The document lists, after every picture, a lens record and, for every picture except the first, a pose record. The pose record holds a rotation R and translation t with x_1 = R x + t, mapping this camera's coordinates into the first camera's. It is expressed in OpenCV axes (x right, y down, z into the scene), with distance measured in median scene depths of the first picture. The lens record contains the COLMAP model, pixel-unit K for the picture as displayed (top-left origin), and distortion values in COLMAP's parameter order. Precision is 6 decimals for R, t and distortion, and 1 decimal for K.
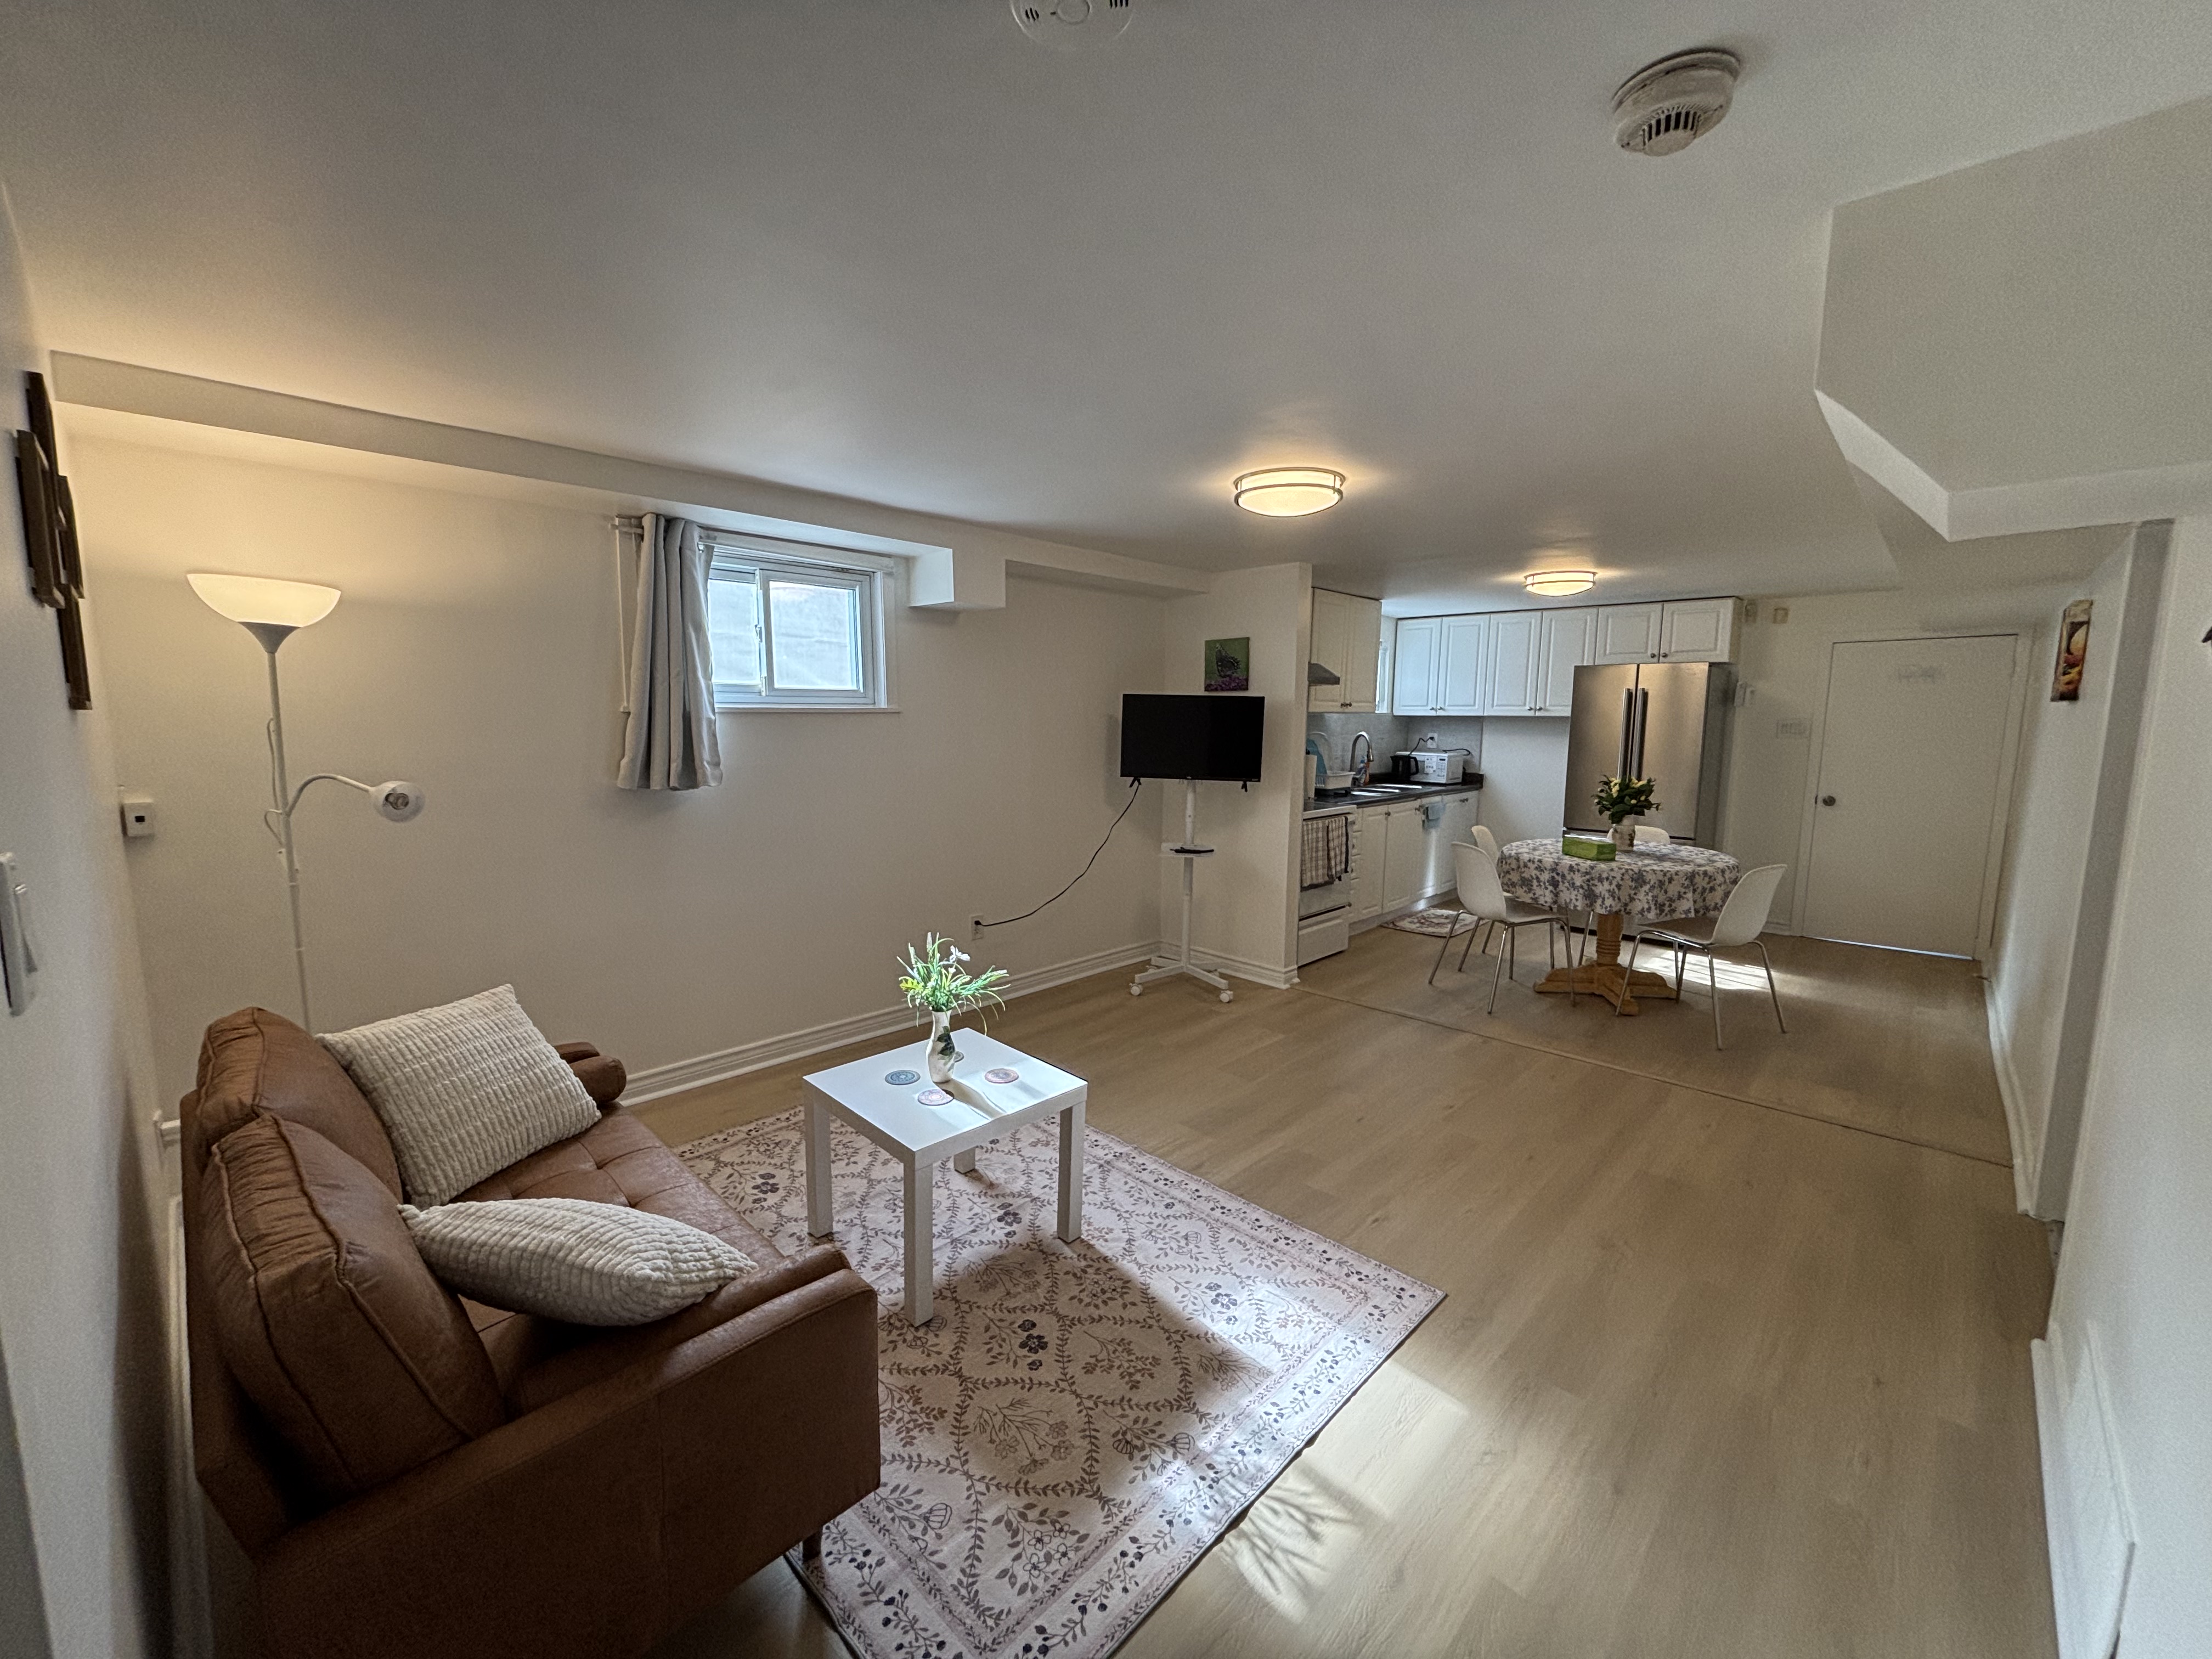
lens RADIAL K [[896.0, 0, 1100.1], [0, 896.0, 825.1], [0, 0, 1]] dist [-0.000003, -0.000263]
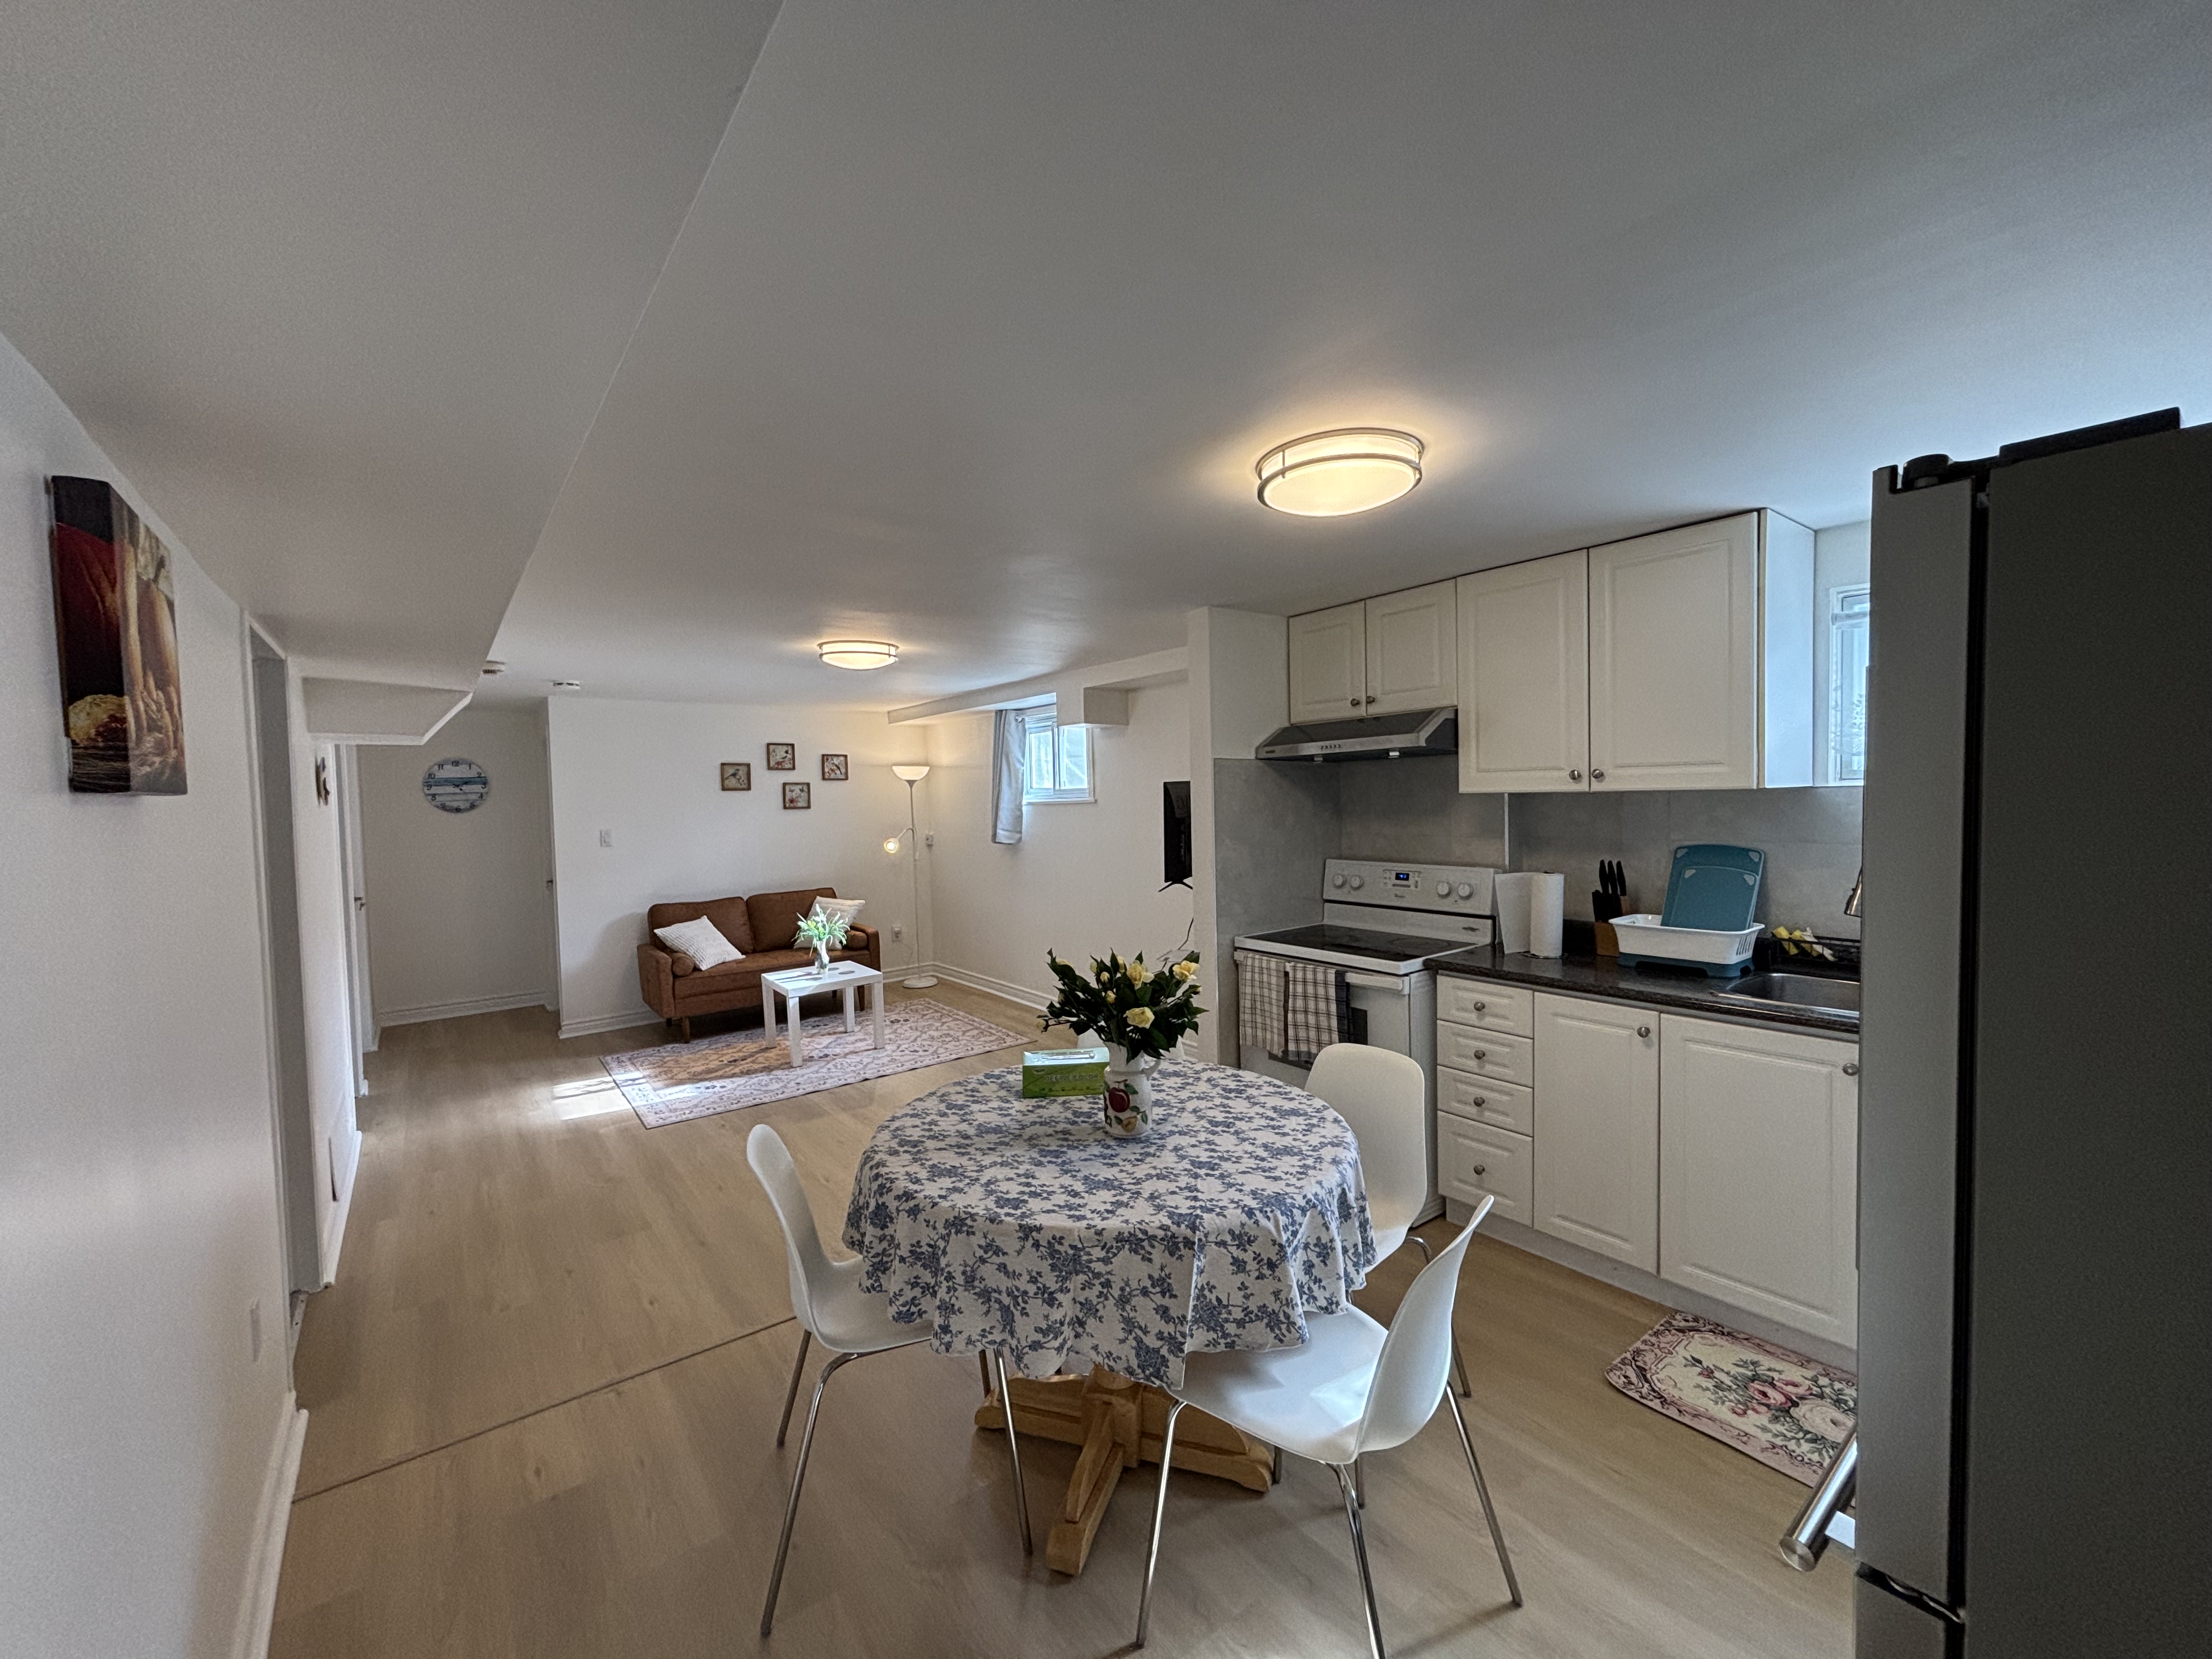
lens RADIAL K [[893.3, 0, 1102.6], [0, 893.3, 831.0], [0, 0, 1]] dist [0.003374, -0.000415]
pose [[-0.151903, 0.033964, -0.987812, 1.813389], [-0.102041, 0.993530, 0.049853, -0.238118], [0.983114, 0.108370, -0.147455, 1.891607]]
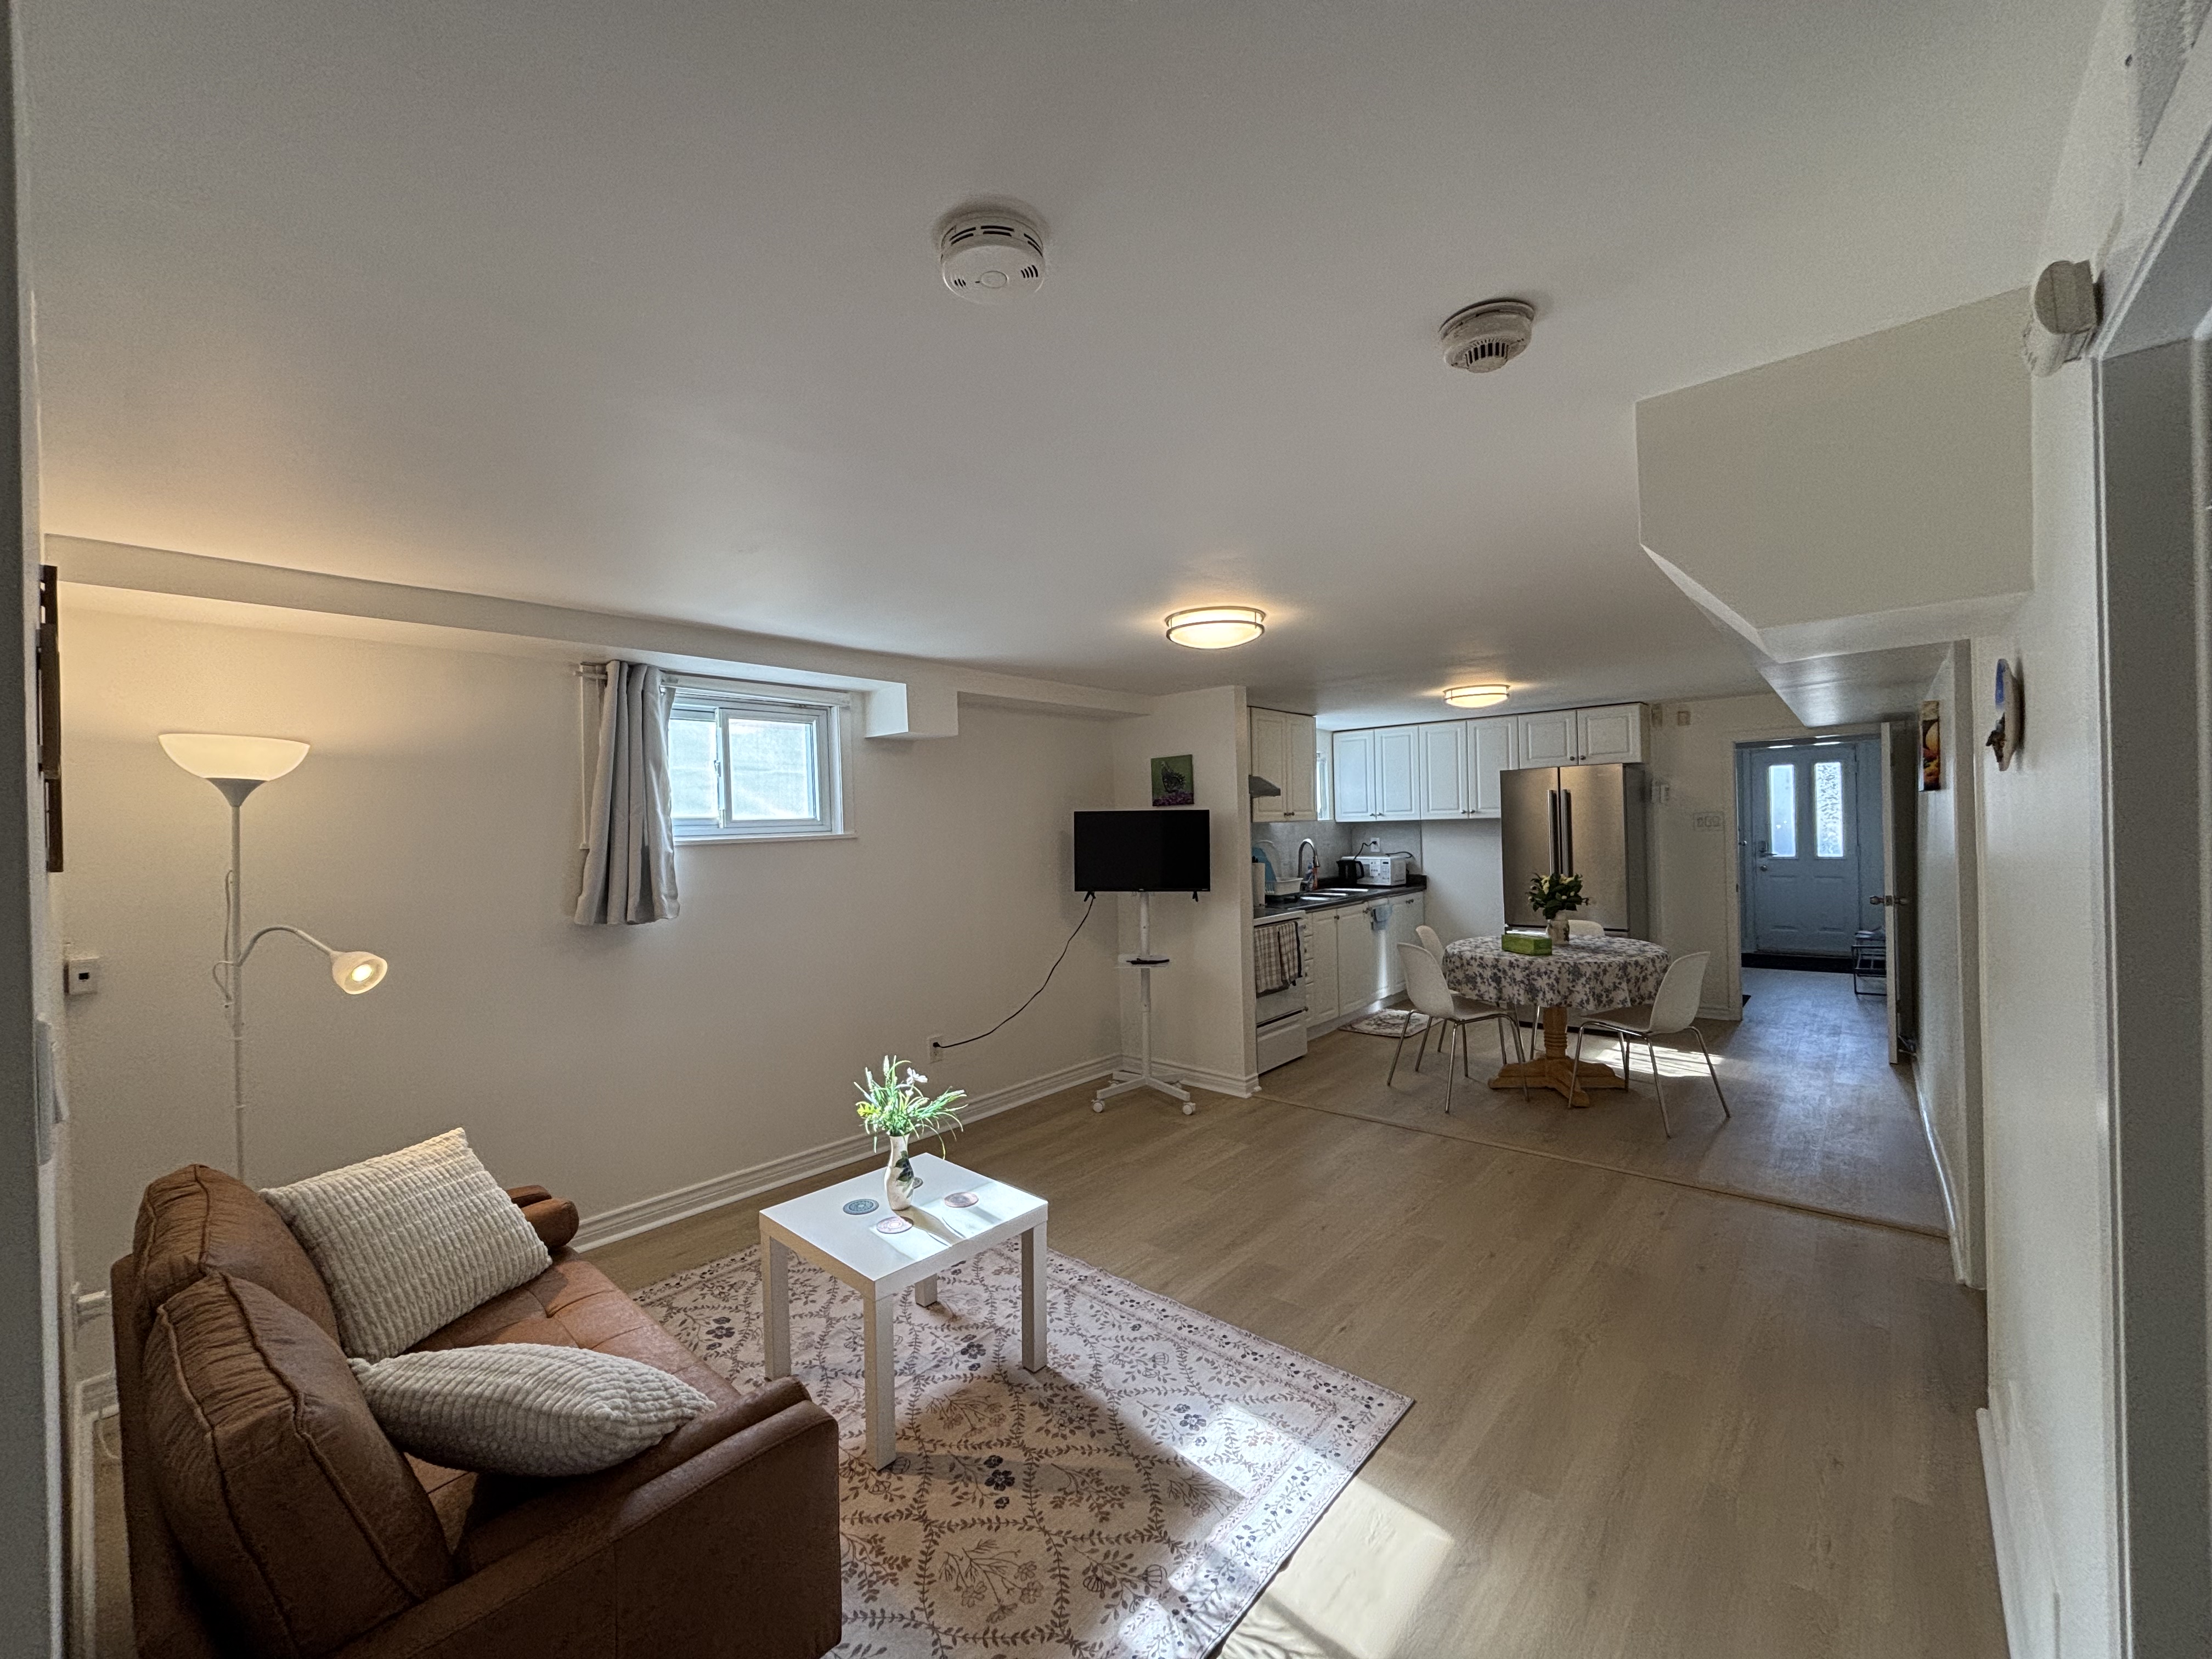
lens RADIAL K [[896.0, 0, 1100.1], [0, 896.0, 825.1], [0, 0, 1]] dist [-0.000003, -0.000263]
pose [[0.998202, -0.035702, 0.048137, 0.010533], [0.041500, 0.991239, -0.125390, -0.001441], [-0.043239, 0.127162, 0.990939, -0.049628]]
